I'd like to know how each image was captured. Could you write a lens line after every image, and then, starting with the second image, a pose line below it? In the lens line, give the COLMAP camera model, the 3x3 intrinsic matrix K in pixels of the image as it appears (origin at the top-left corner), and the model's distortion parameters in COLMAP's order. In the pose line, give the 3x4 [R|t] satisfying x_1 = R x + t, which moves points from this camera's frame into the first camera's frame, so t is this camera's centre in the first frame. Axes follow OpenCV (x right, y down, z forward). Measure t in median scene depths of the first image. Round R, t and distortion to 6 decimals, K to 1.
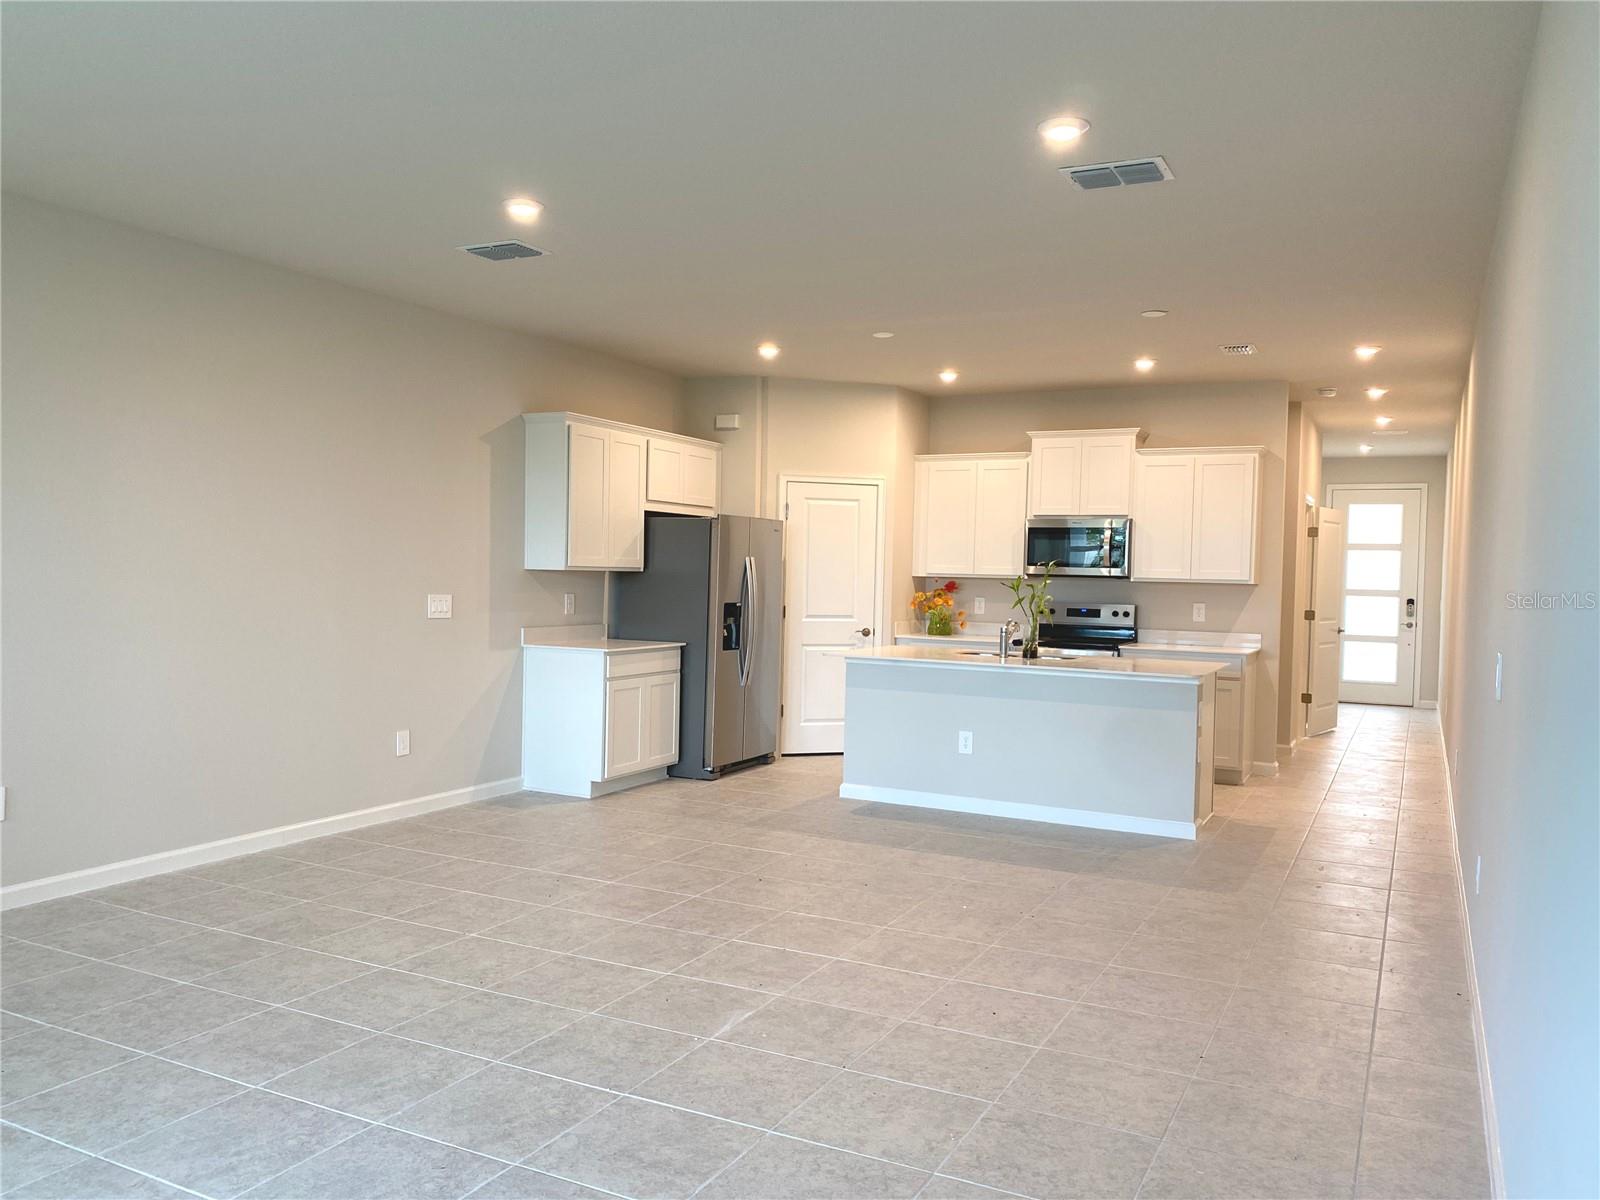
lens RADIAL K [[1207.3, 0, 795.7], [0, 1207.3, 606.0], [0, 0, 1]] dist [0.002480, 0.002489]
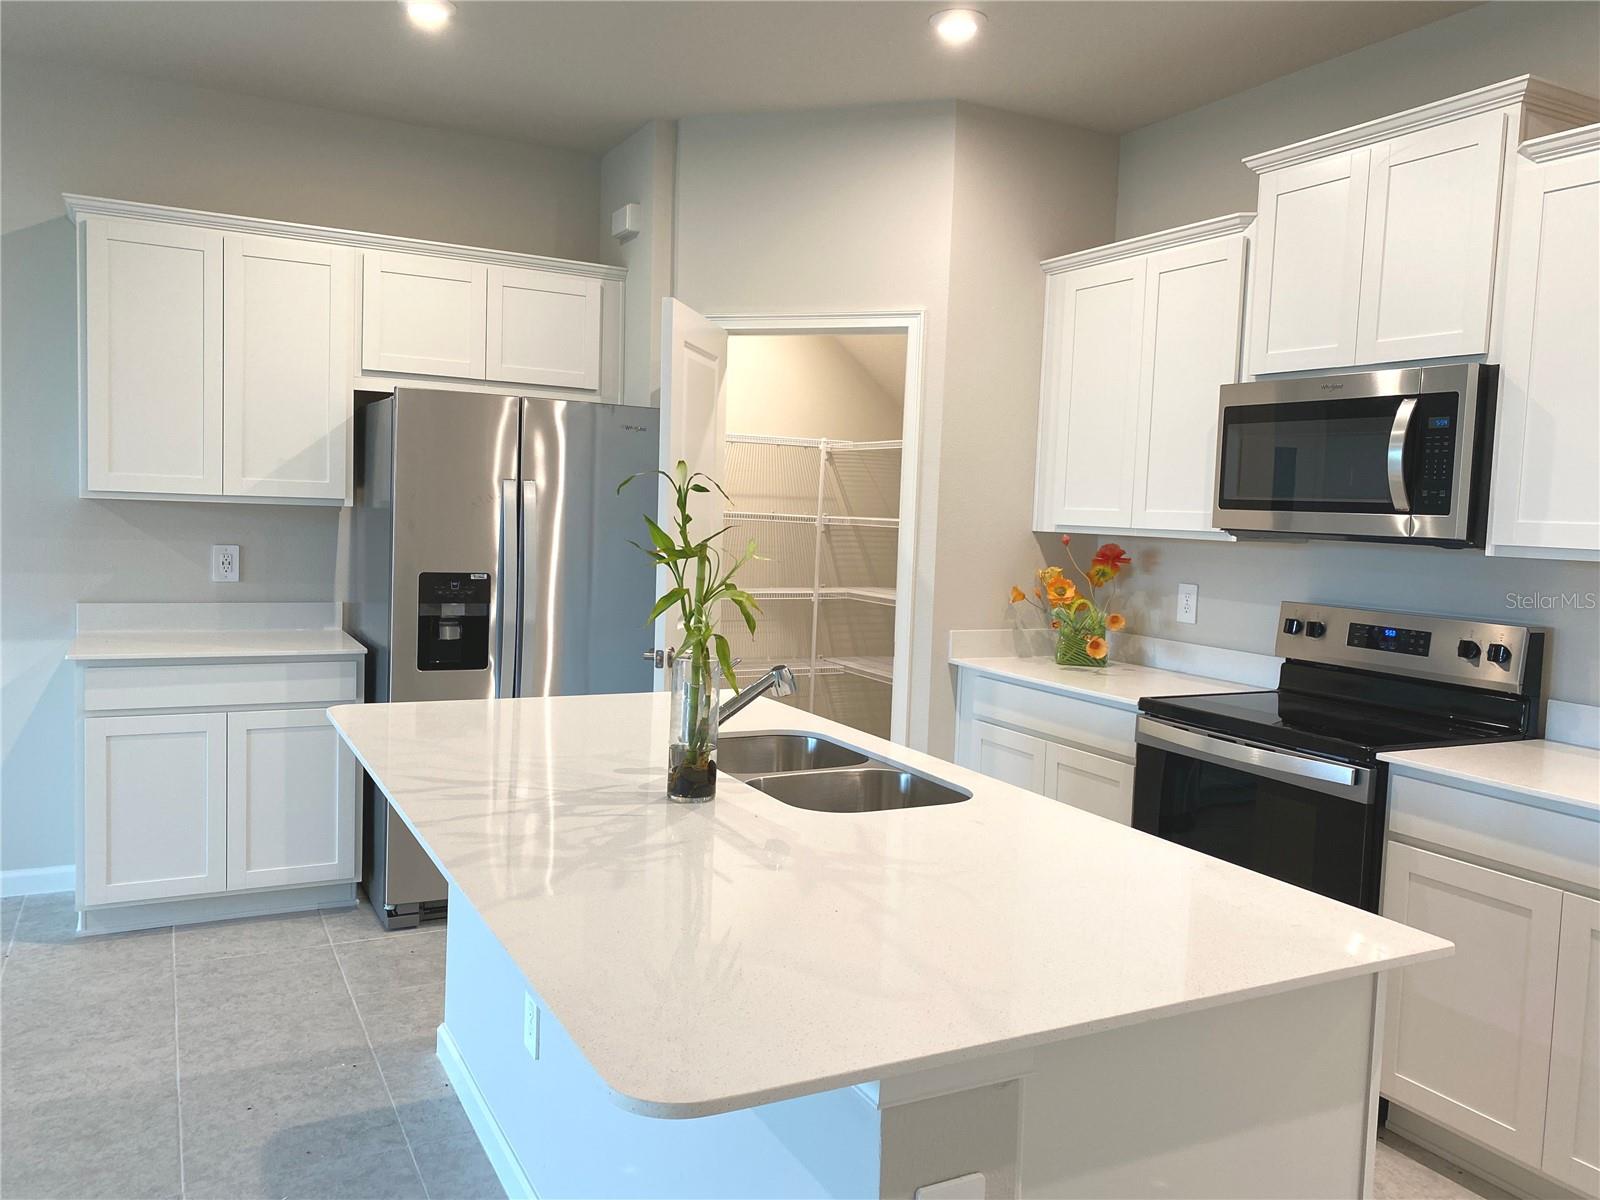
lens RADIAL K [[1242.6, 0, 804.2], [0, 1242.6, 592.8], [0, 0, 1]] dist [0.019830, 0.002817]
pose [[0.817740, 0.048164, -0.573569, 0.317145], [-0.035789, 0.998819, 0.032850, -0.014880], [0.574474, -0.006335, 0.818498, 0.606555]]
